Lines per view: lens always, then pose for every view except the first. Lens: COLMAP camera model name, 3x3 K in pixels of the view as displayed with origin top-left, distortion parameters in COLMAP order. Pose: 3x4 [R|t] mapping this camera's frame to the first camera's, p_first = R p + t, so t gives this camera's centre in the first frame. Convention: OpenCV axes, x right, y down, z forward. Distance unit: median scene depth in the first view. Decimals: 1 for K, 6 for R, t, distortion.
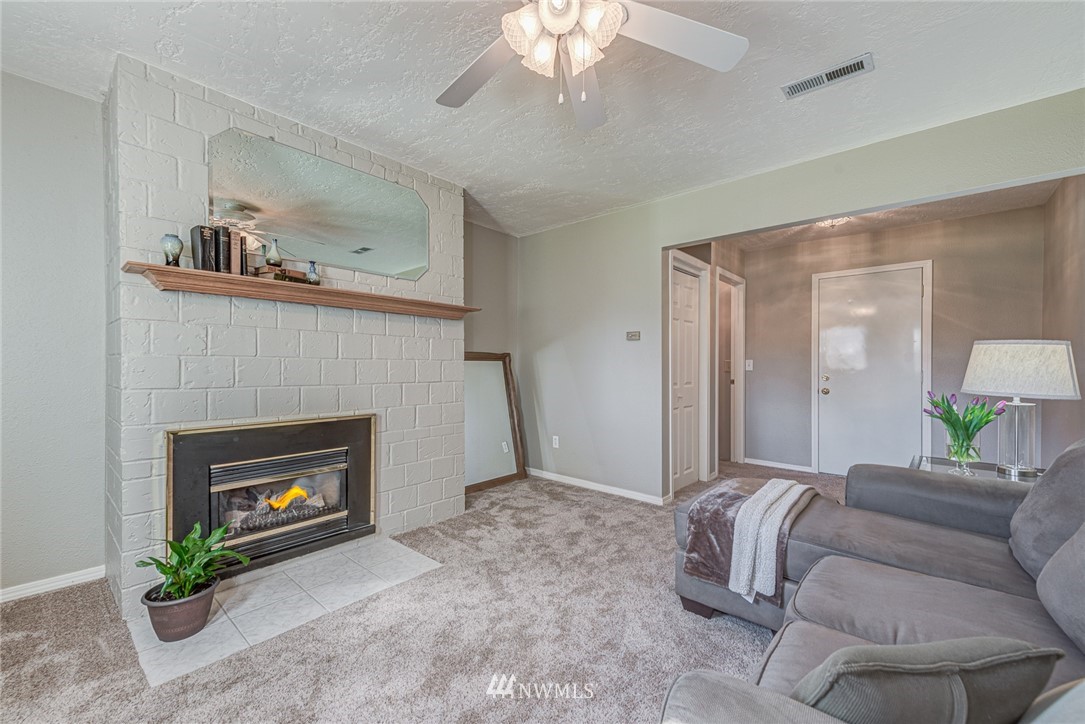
lens RADIAL K [[423.7, 0, 548.1], [0, 423.7, 364.8], [0, 0, 1]] dist [0.004356, 0.000056]
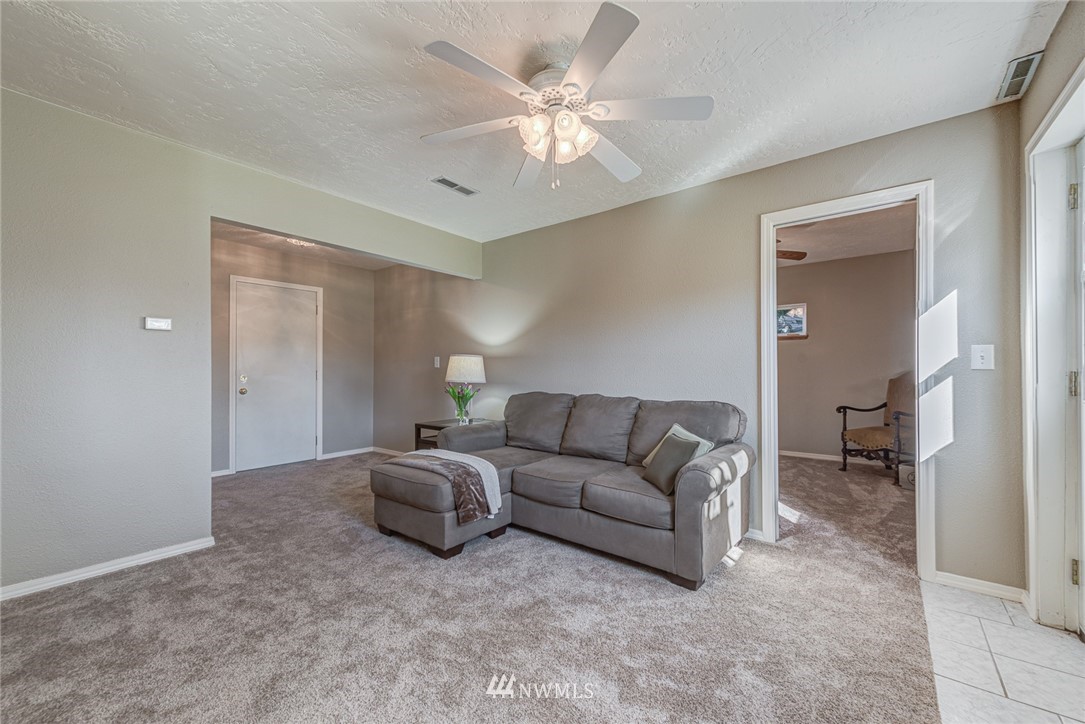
lens RADIAL K [[414.1, 0, 542.5], [0, 414.1, 362.0], [0, 0, 1]] dist [0.001177, -0.000050]
pose [[-0.028065, 0.010680, 0.999549, -0.501808], [-0.004584, 0.999931, -0.010813, -0.002087], [-0.999596, -0.004886, -0.028014, 0.400610]]
